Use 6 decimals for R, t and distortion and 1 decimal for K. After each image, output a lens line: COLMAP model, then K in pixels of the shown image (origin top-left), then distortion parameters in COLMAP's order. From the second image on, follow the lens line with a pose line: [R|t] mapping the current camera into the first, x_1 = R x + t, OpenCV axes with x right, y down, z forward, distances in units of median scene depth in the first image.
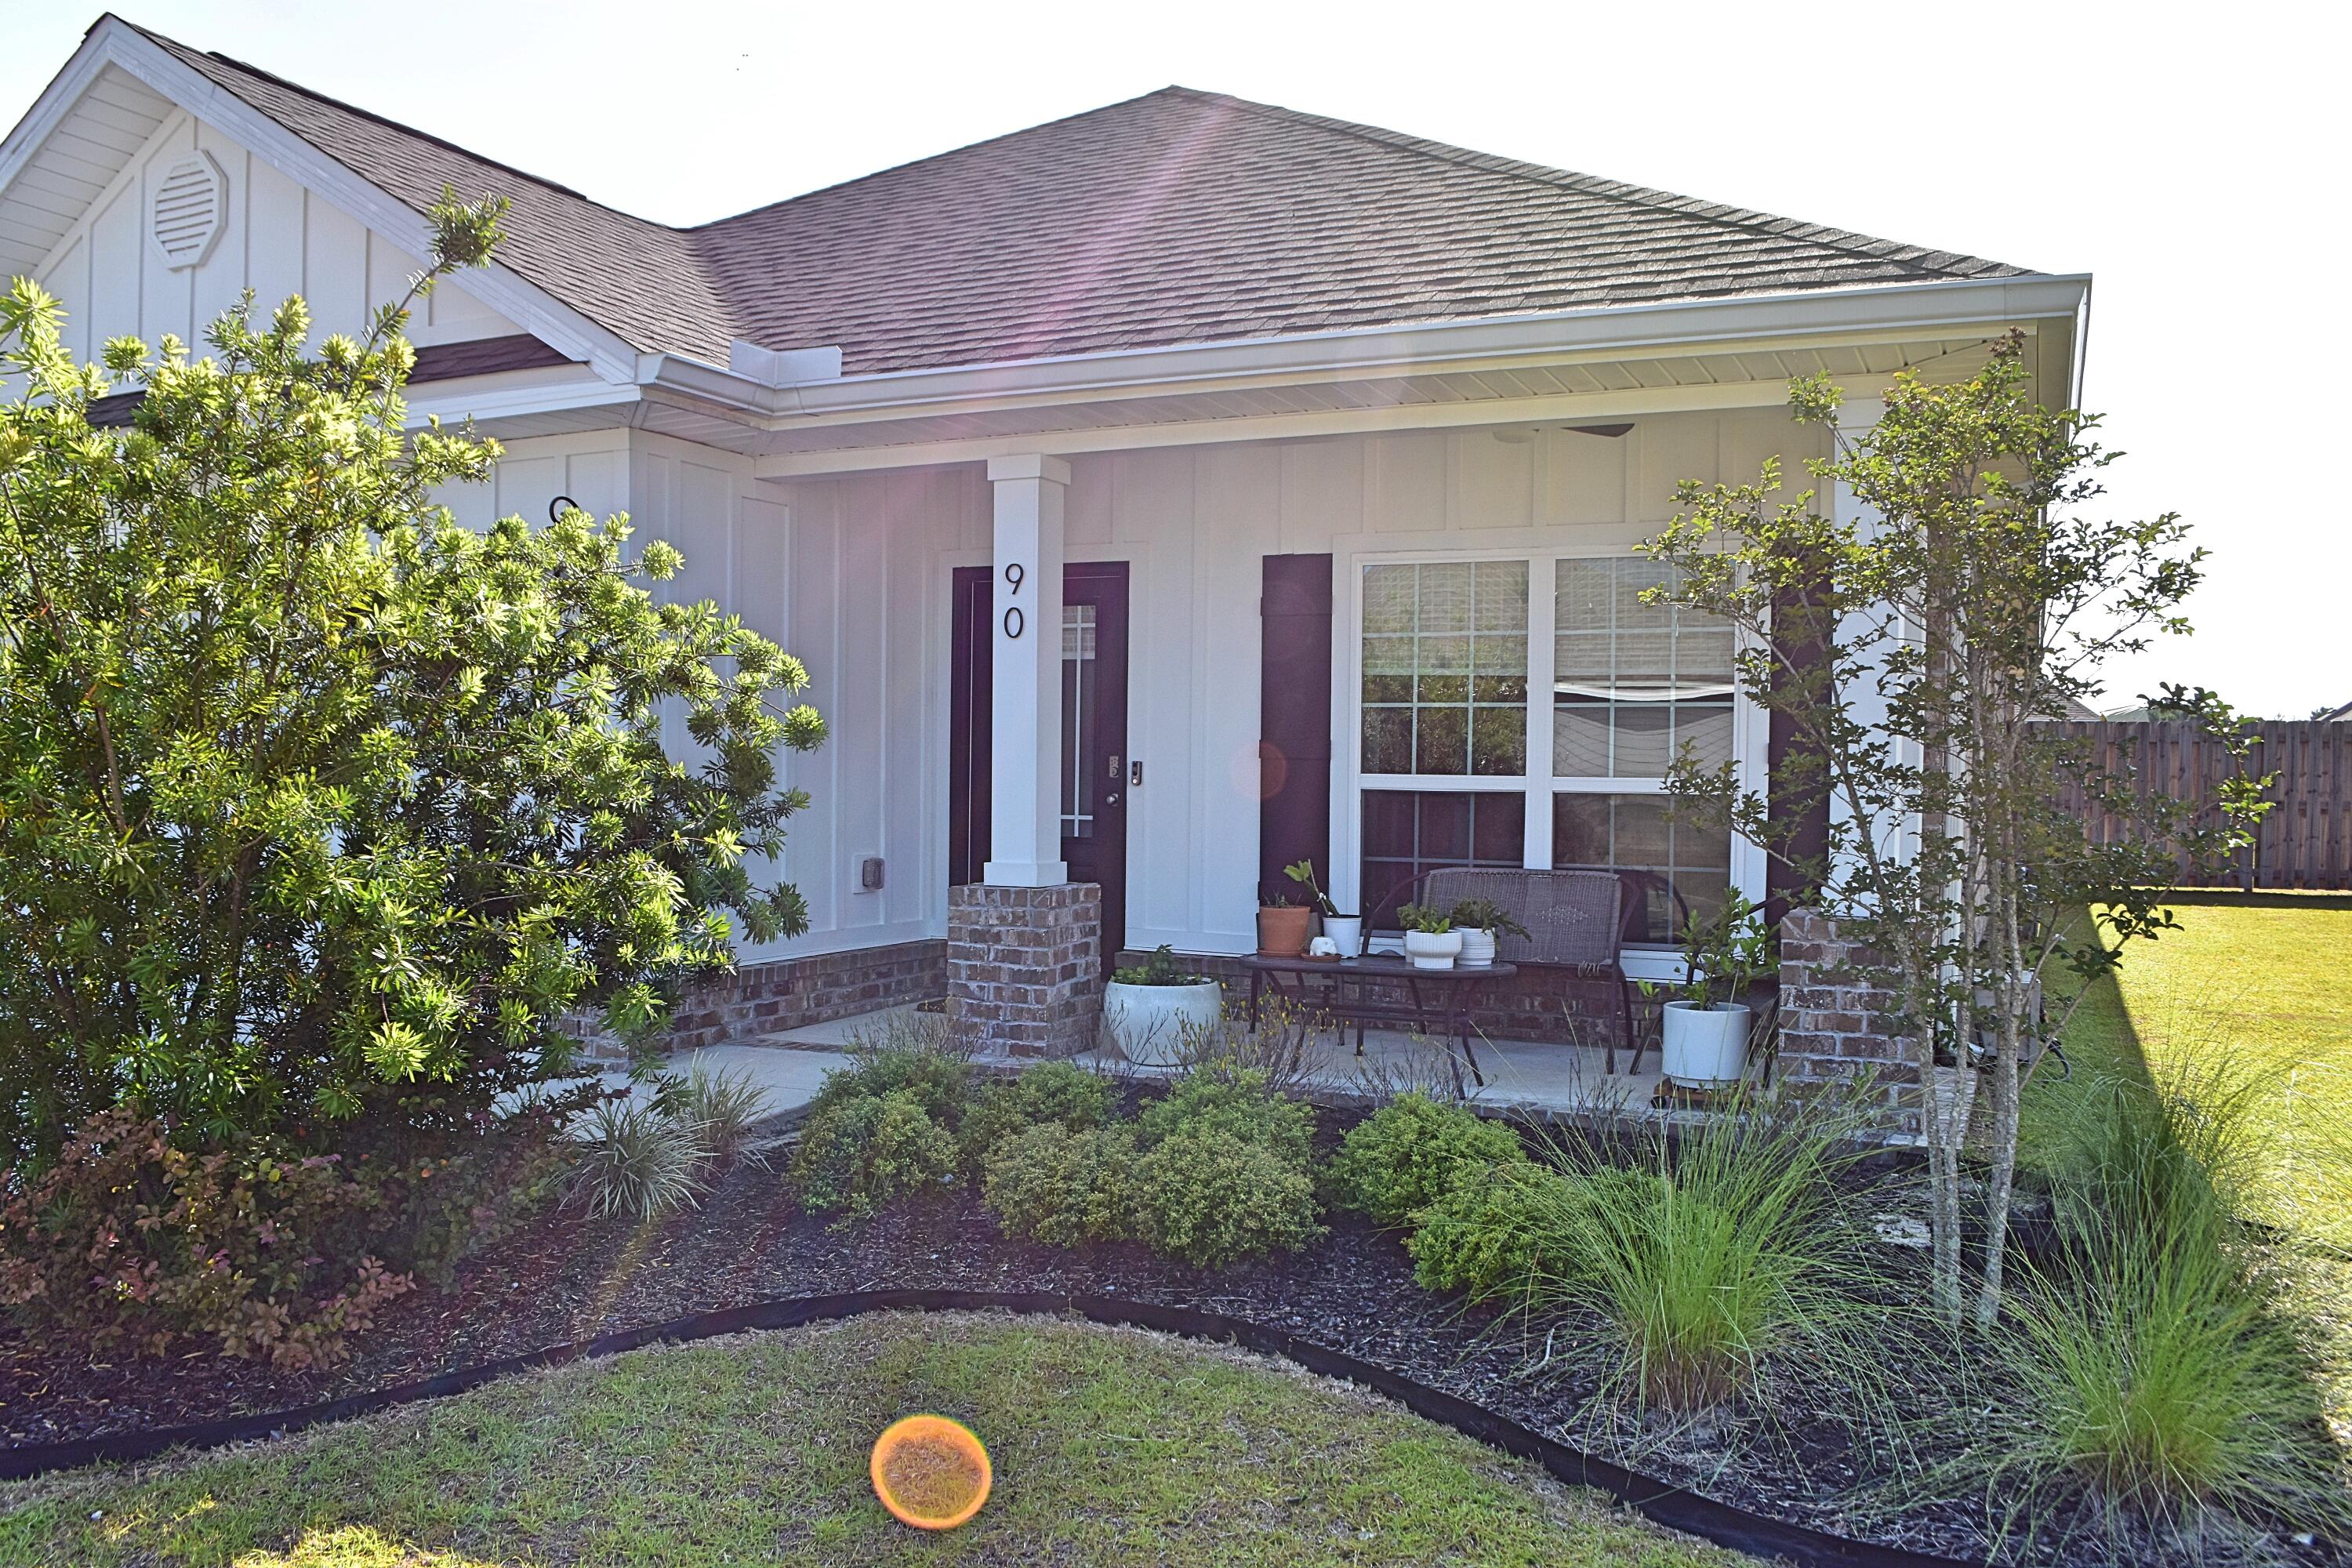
lens RADIAL K [[1859.3, 0, 1166.9], [0, 1859.3, 792.5], [0, 0, 1]] dist [-0.088757, 0.008790]
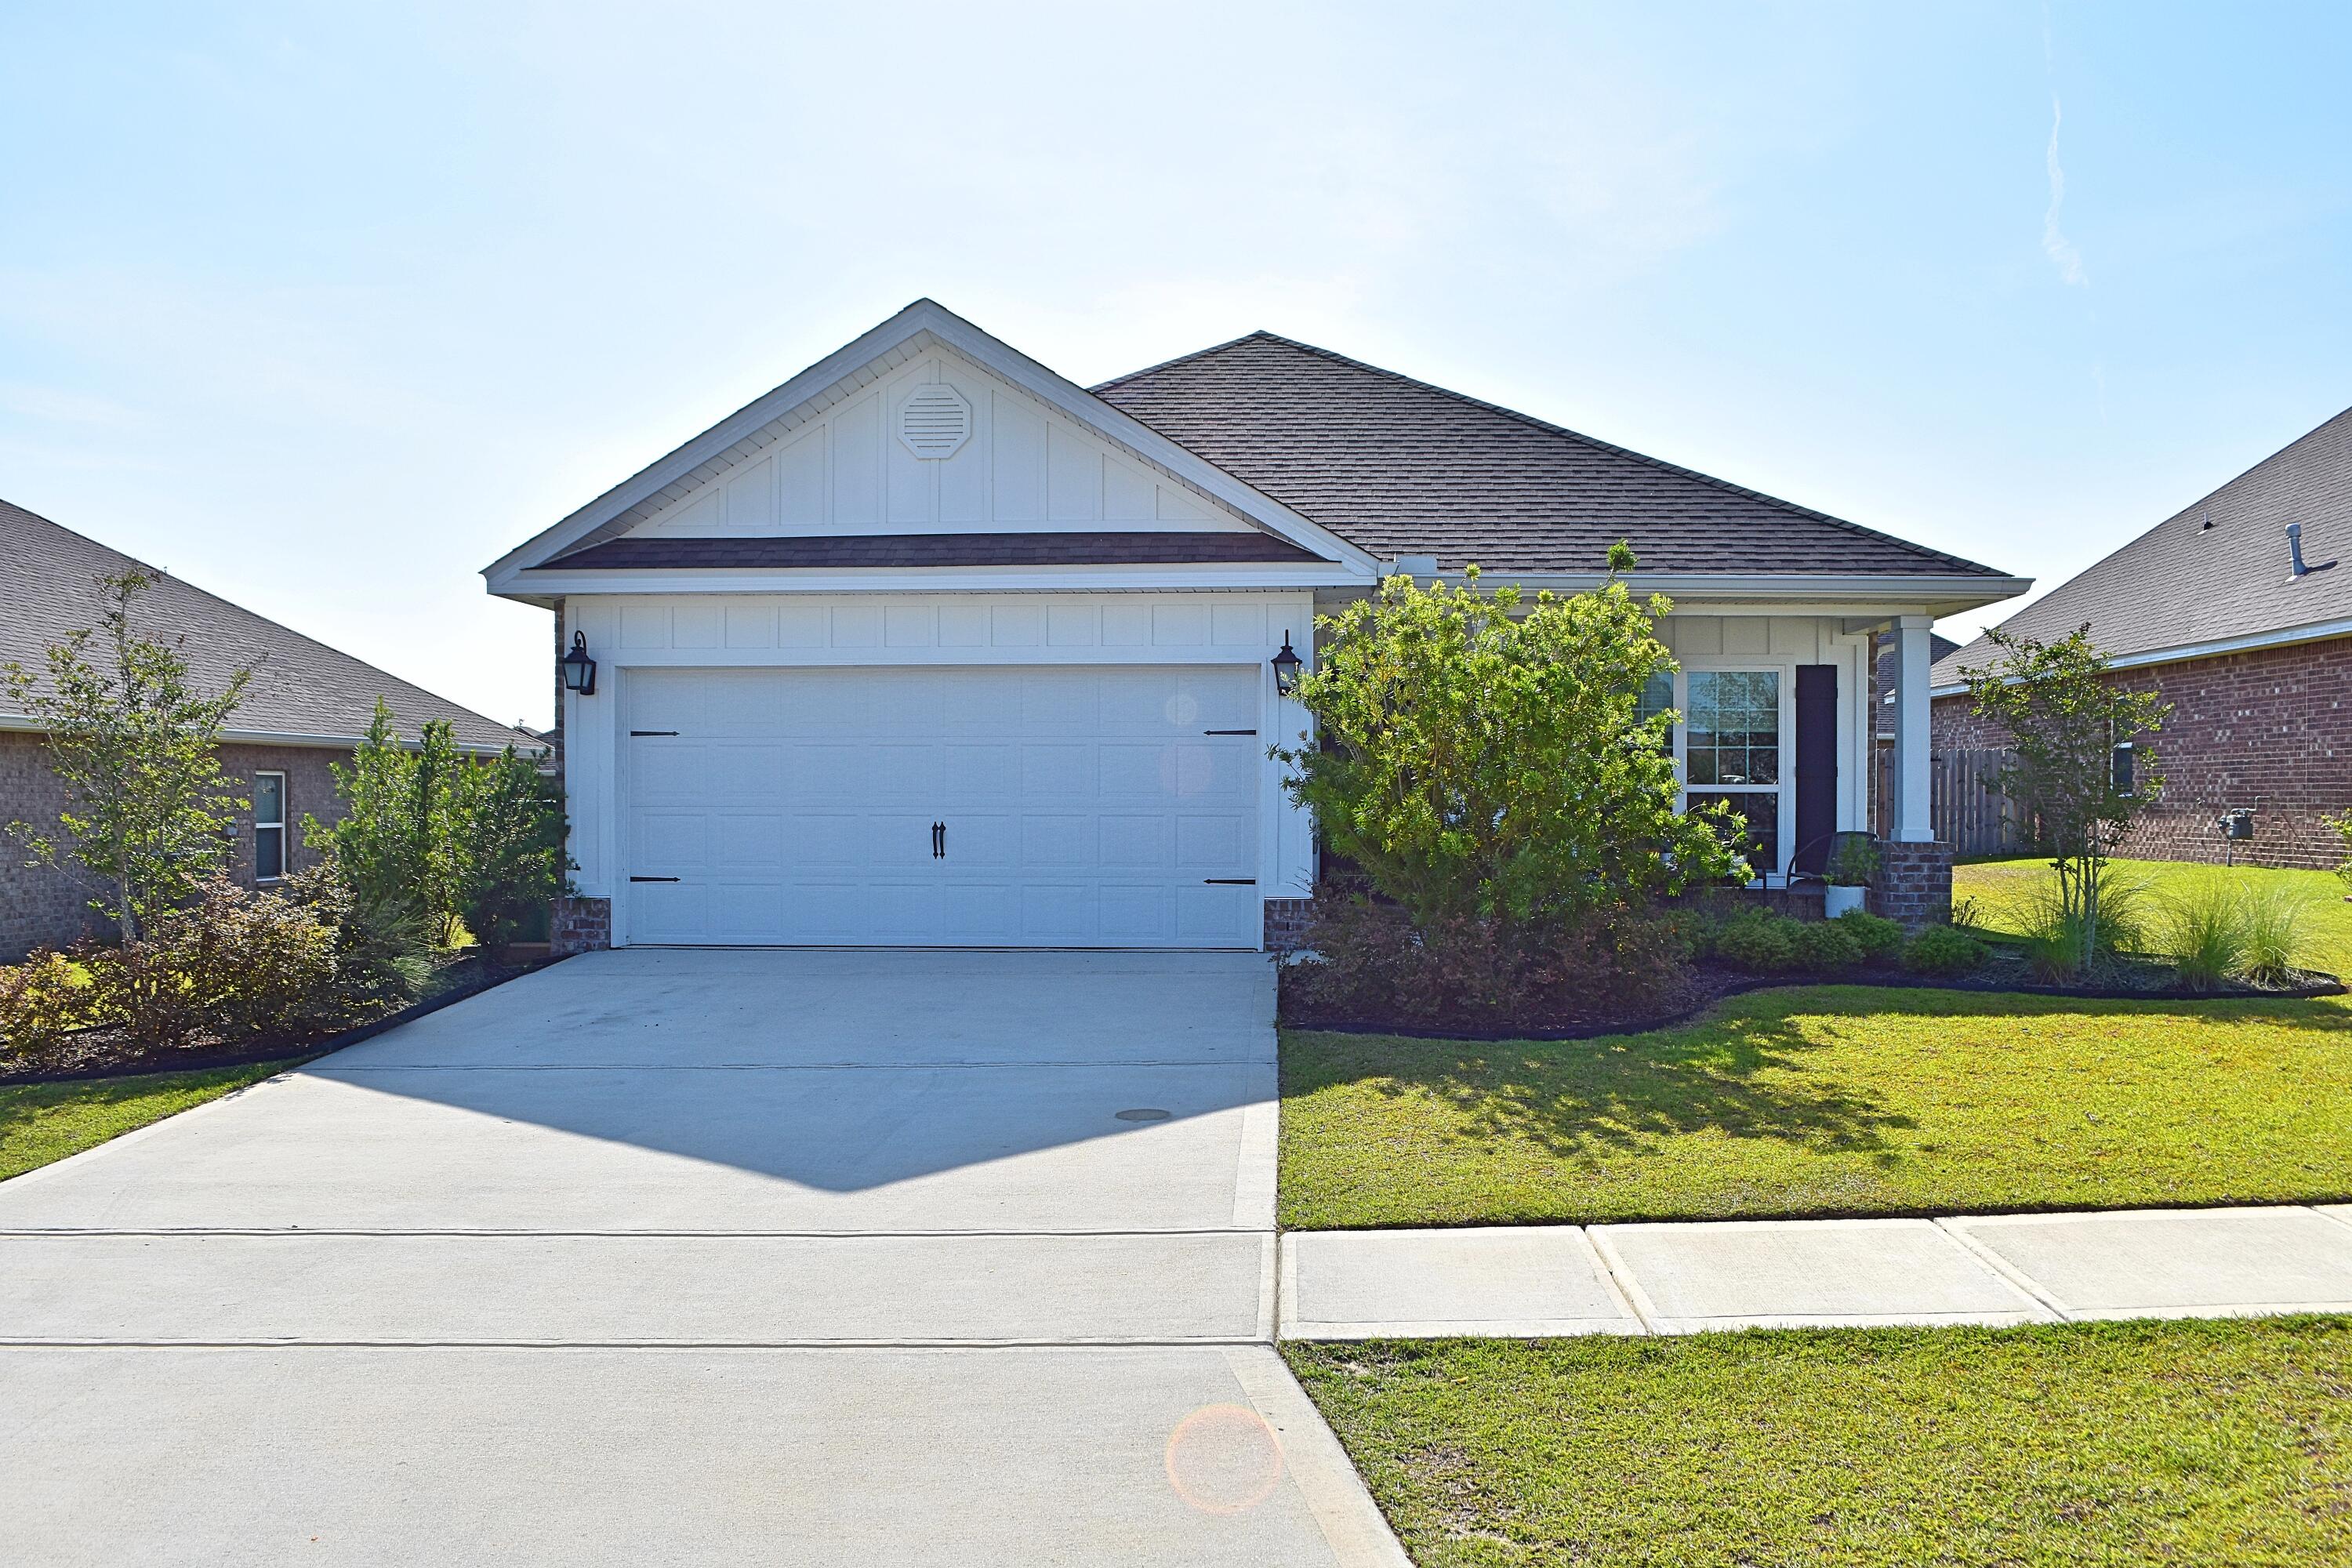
lens RADIAL K [[1859.3, 0, 1170.2], [0, 1859.3, 806.5], [0, 0, 1]] dist [-0.088757, 0.008790]
pose [[0.927160, -0.008723, 0.374563, -1.094581], [0.012591, 0.999890, -0.007881, 0.024325], [-0.374453, 0.012023, 0.927168, -0.625505]]
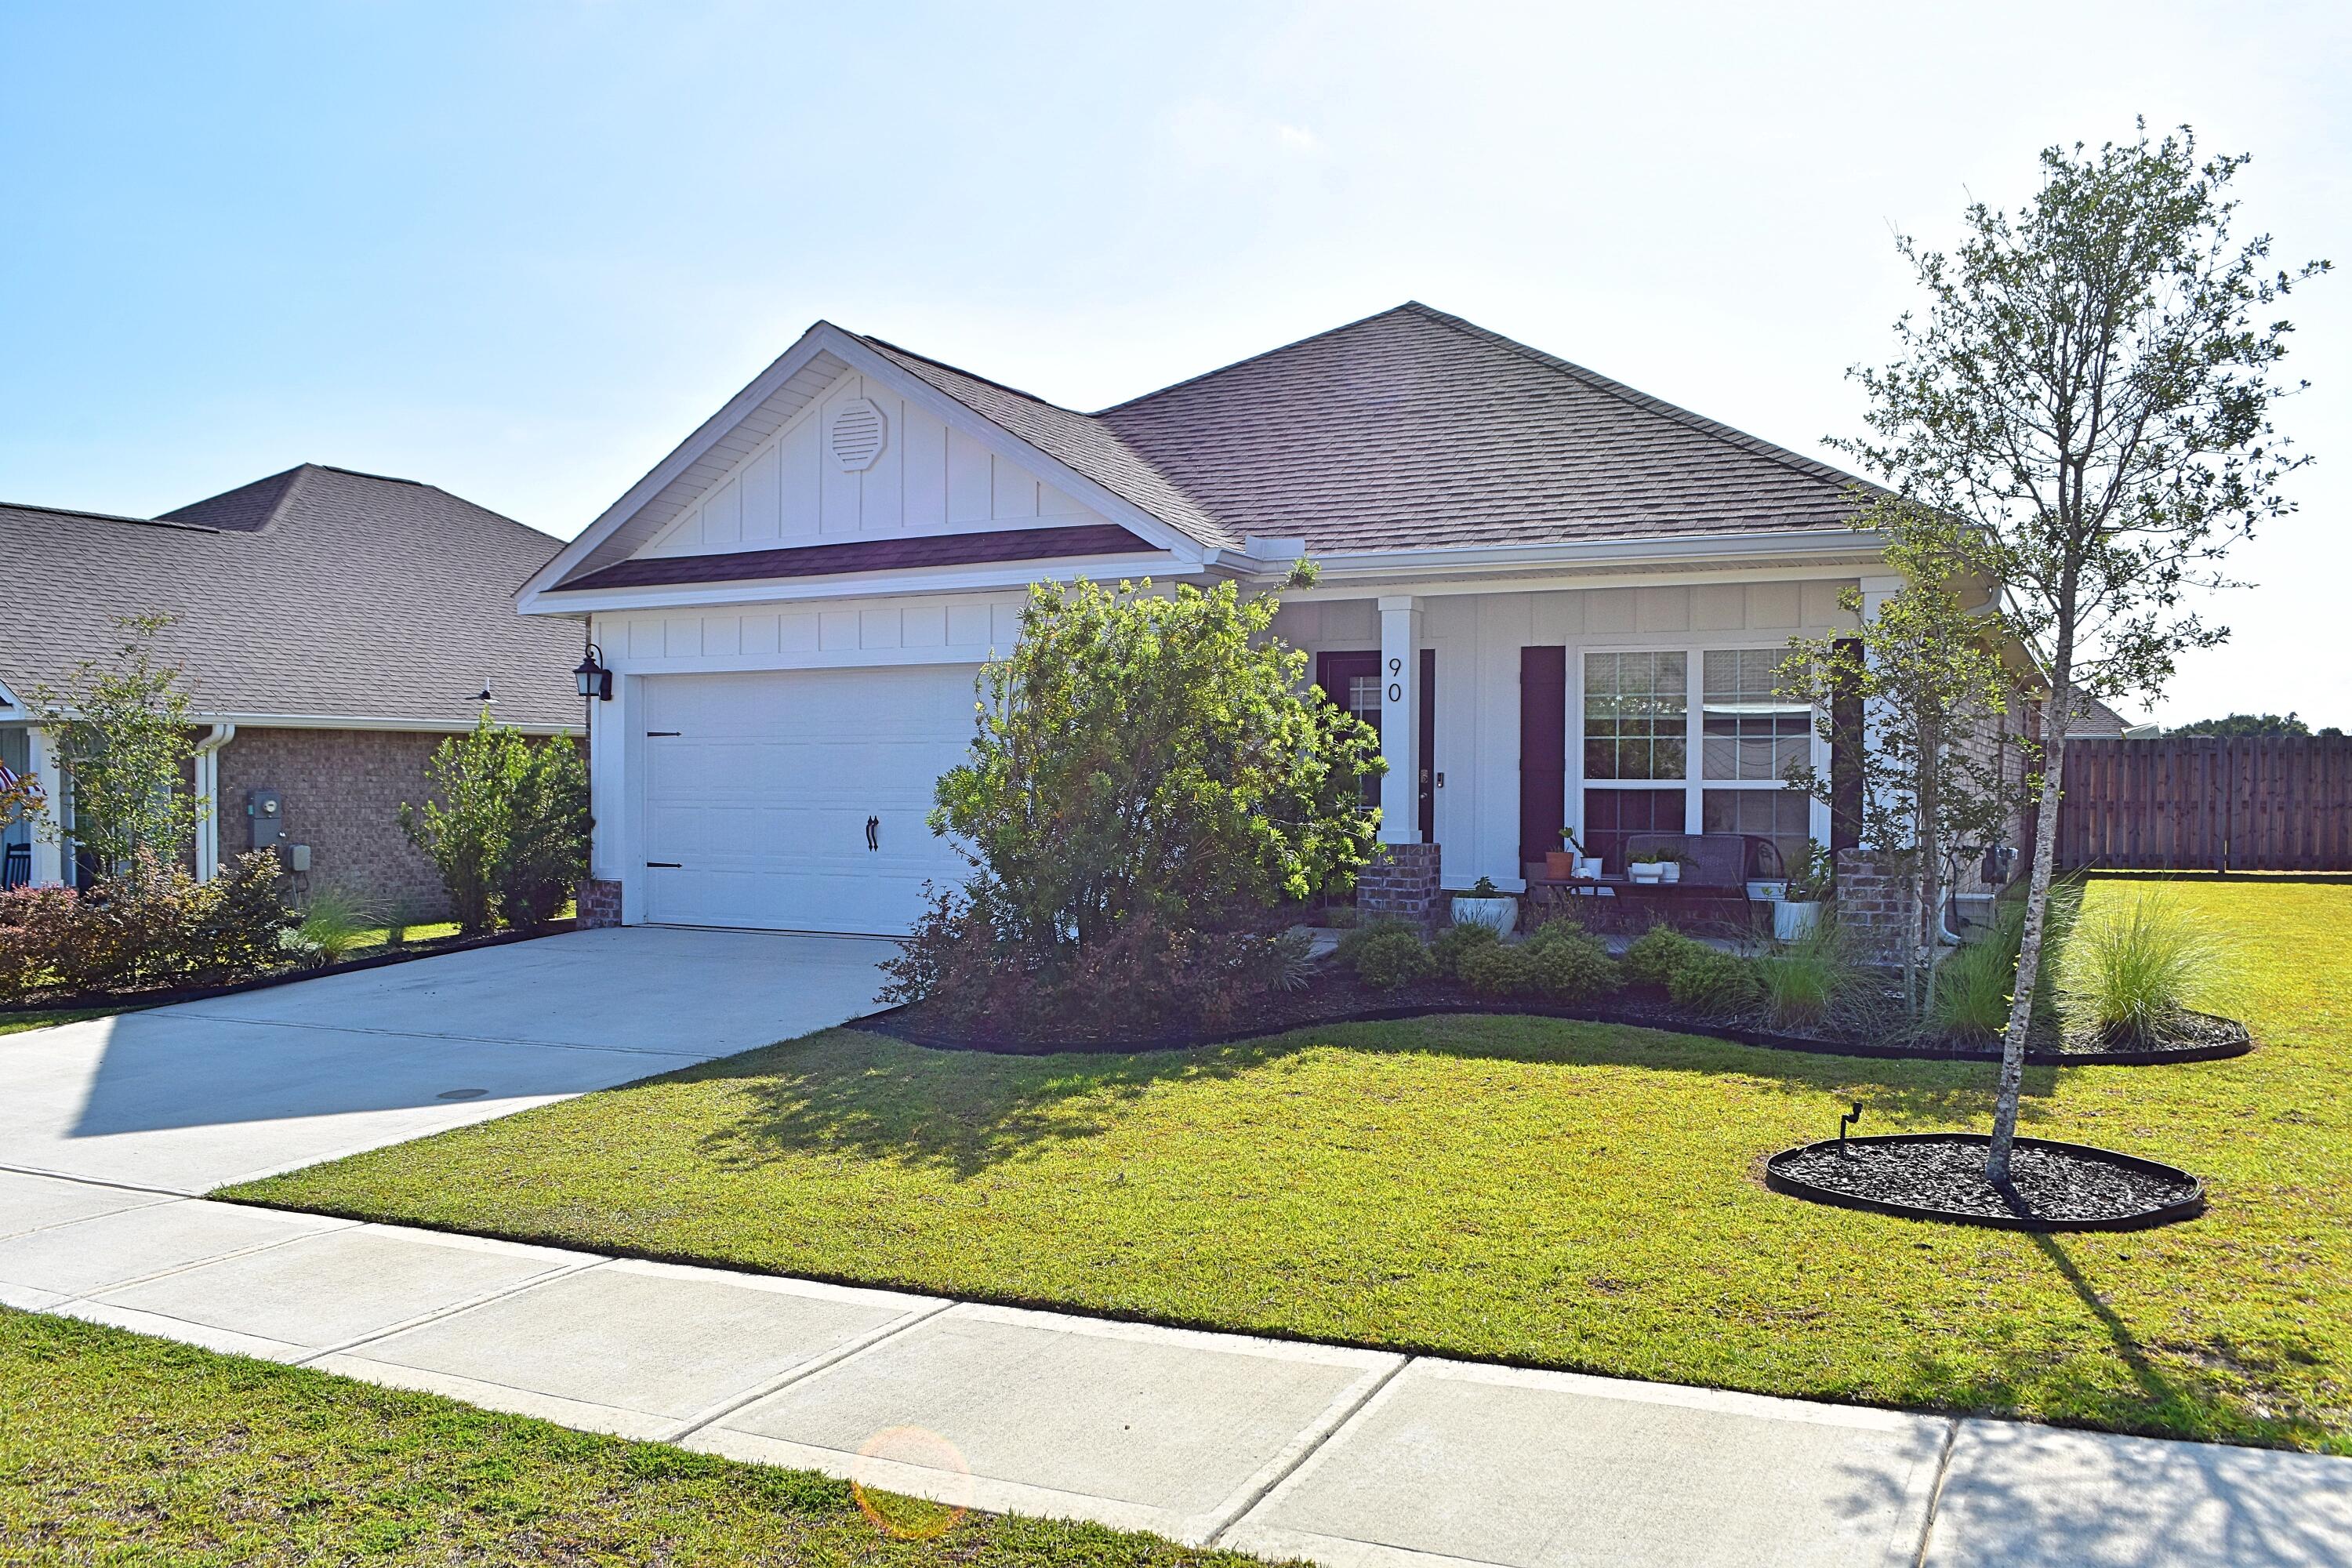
lens RADIAL K [[1859.3, 0, 1157.0], [0, 1859.3, 788.3], [0, 0, 1]] dist [-0.088757, 0.008790]
pose [[0.999108, -0.005485, -0.041867, -0.234955], [0.004973, 0.999912, -0.012336, 0.019015], [0.041931, 0.012117, 0.999047, -0.752865]]
